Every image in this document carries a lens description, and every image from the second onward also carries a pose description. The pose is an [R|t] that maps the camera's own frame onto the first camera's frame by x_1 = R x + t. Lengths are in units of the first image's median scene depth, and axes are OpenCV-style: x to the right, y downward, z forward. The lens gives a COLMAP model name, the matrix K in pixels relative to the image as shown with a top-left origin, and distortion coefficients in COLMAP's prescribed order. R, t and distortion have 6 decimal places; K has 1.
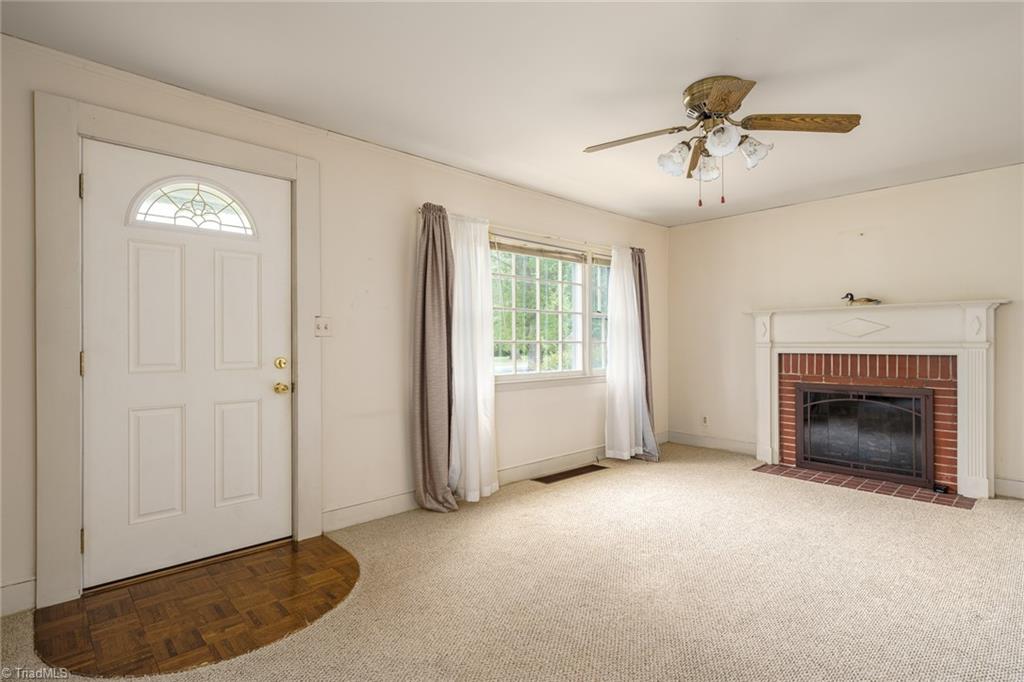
lens RADIAL K [[503.8, 0, 512.0], [0, 503.8, 341.0], [0, 0, 1]] dist [-0.000329, 0.000461]
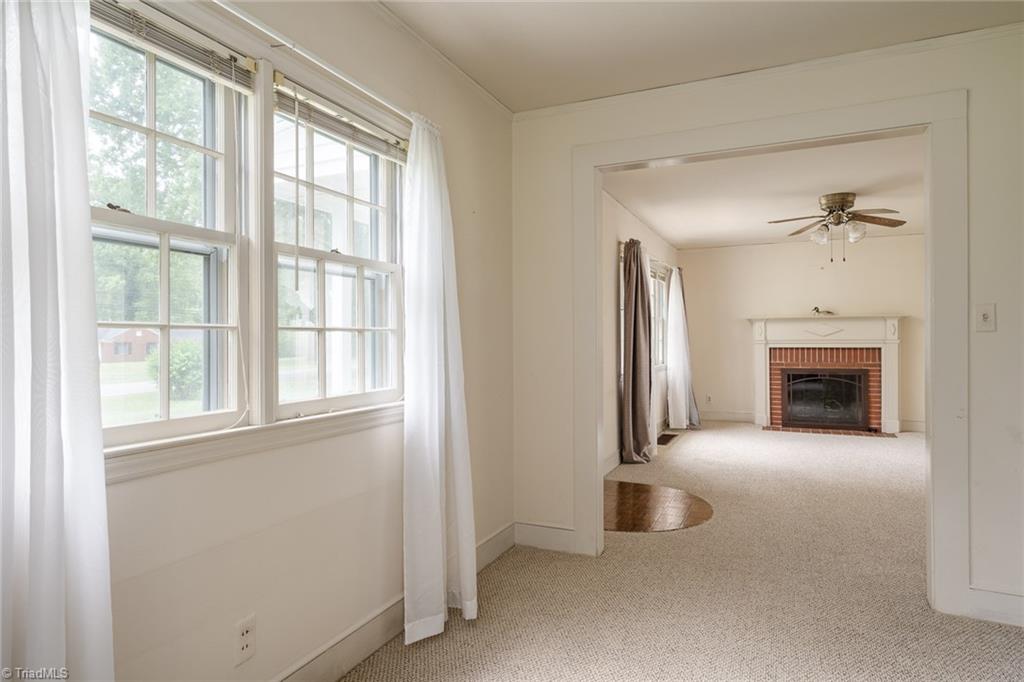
lens RADIAL K [[584.2, 0, 510.6], [0, 584.2, 338.8], [0, 0, 1]] dist [0.000293, 0.002011]
pose [[0.927917, -0.002379, 0.372780, -0.845654], [0.002455, 0.999997, 0.000272, -0.003085], [-0.372779, 0.000662, 0.927920, -0.278910]]
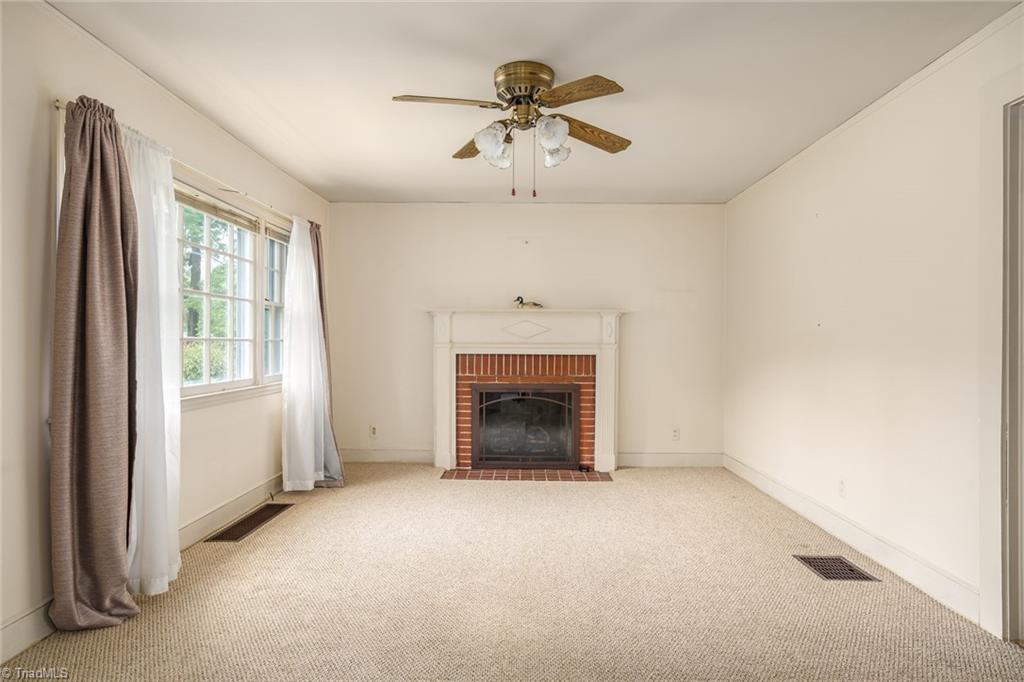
lens RADIAL K [[599.2, 0, 508.0], [0, 599.2, 343.2], [0, 0, 1]] dist [0.000241, 0.001502]
pose [[0.701194, 0.007050, 0.712935, -0.248351], [-0.010767, 0.999942, 0.000702, 0.002079], [-0.712889, -0.008169, 0.701229, 0.137915]]
